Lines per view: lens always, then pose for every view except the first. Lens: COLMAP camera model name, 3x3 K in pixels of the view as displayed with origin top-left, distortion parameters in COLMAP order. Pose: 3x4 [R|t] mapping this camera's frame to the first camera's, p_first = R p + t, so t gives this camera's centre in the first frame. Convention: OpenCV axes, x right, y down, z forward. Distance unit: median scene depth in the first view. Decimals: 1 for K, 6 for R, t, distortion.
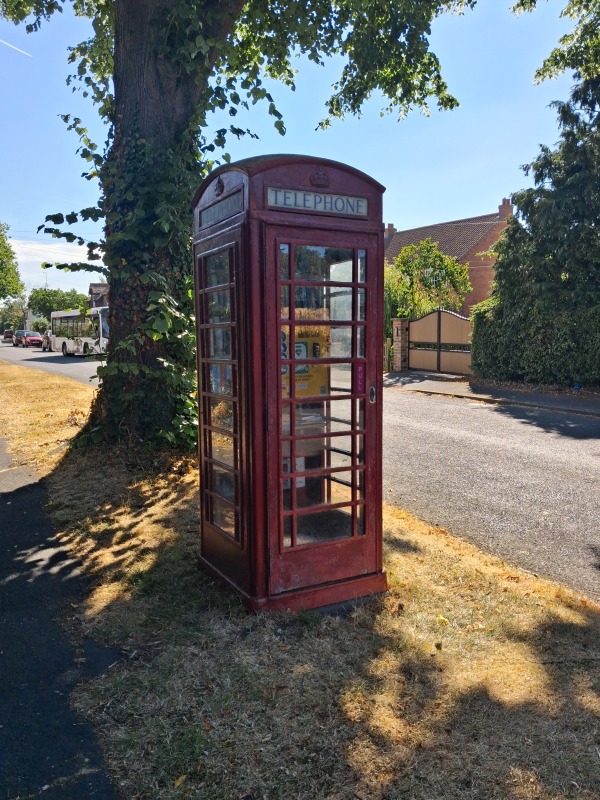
lens RADIAL K [[616.7, 0, 280.1], [0, 616.7, 412.8], [0, 0, 1]] dist [0.010933, -0.009360]
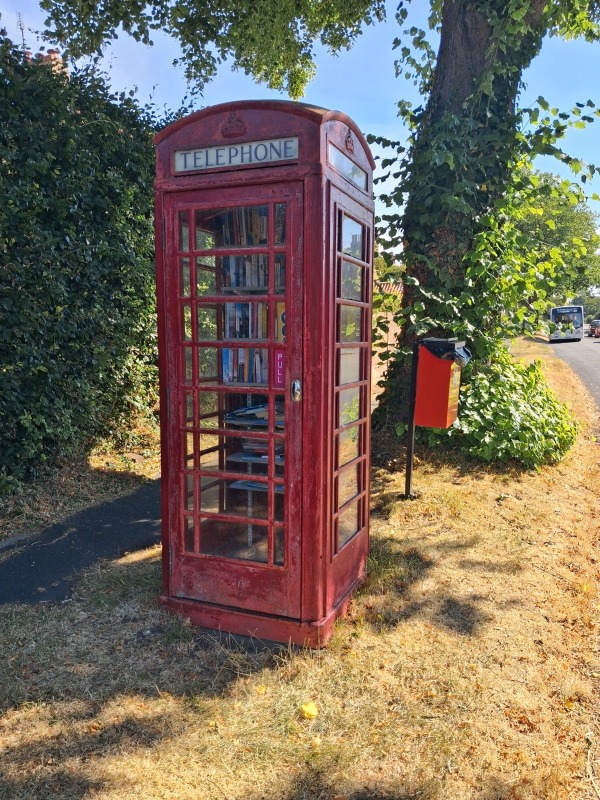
lens RADIAL K [[616.7, 0, 303.5], [0, 616.7, 404.9], [0, 0, 1]] dist [0.010933, -0.009360]
pose [[0.646625, 0.097367, -0.756568, 0.580705], [-0.094517, 0.994404, 0.047193, -0.038167], [0.756930, 0.040992, 0.652209, 0.393949]]
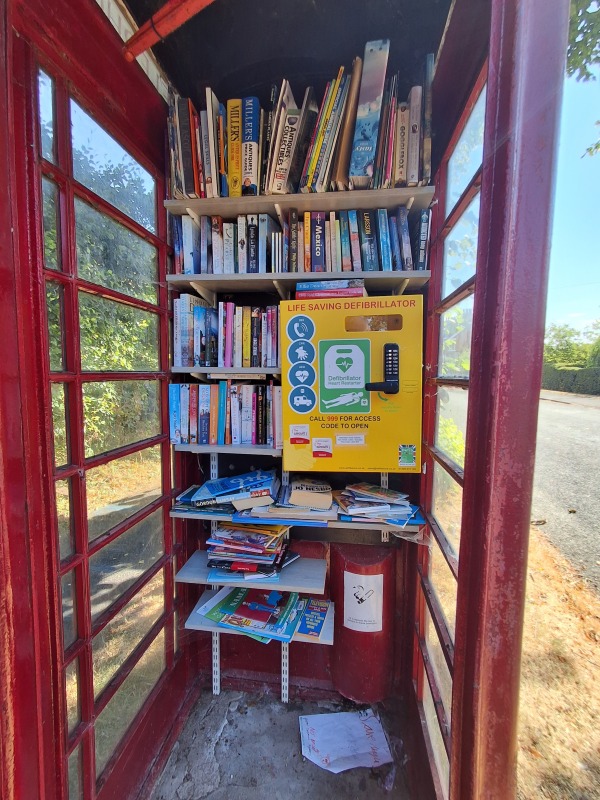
lens RADIAL K [[362.1, 0, 301.6], [0, 362.1, 403.5], [0, 0, 1]] dist [0.004330, 0.000200]
pose [[0.811355, 0.073220, -0.579950, 0.138862], [-0.092277, 0.995728, -0.003382, -0.057499], [0.577225, 0.056260, 0.814645, 0.670545]]
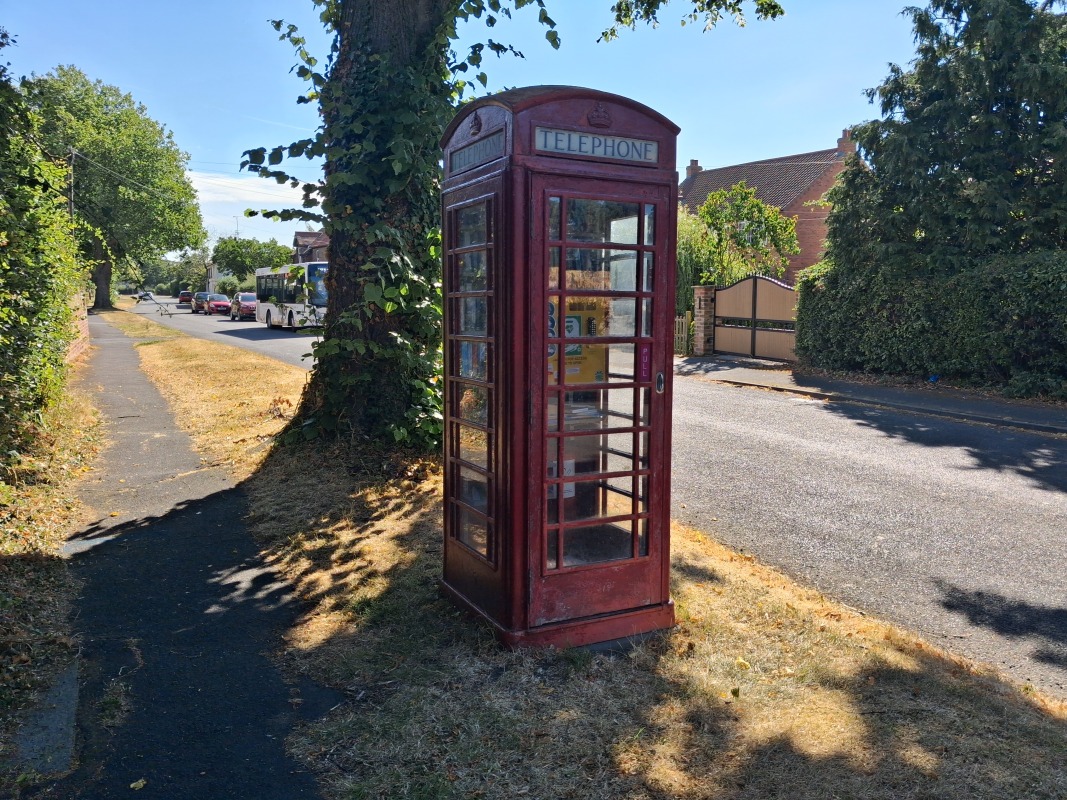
lens RADIAL K [[822.5, 0, 528.6], [0, 822.5, 398.9], [0, 0, 1]] dist [0.010933, -0.009360]
pose [[0.999661, 0.018333, -0.018478, -0.001894], [-0.018531, 0.999773, -0.010562, 0.005007], [0.018281, 0.010900, 0.999773, -0.063619]]
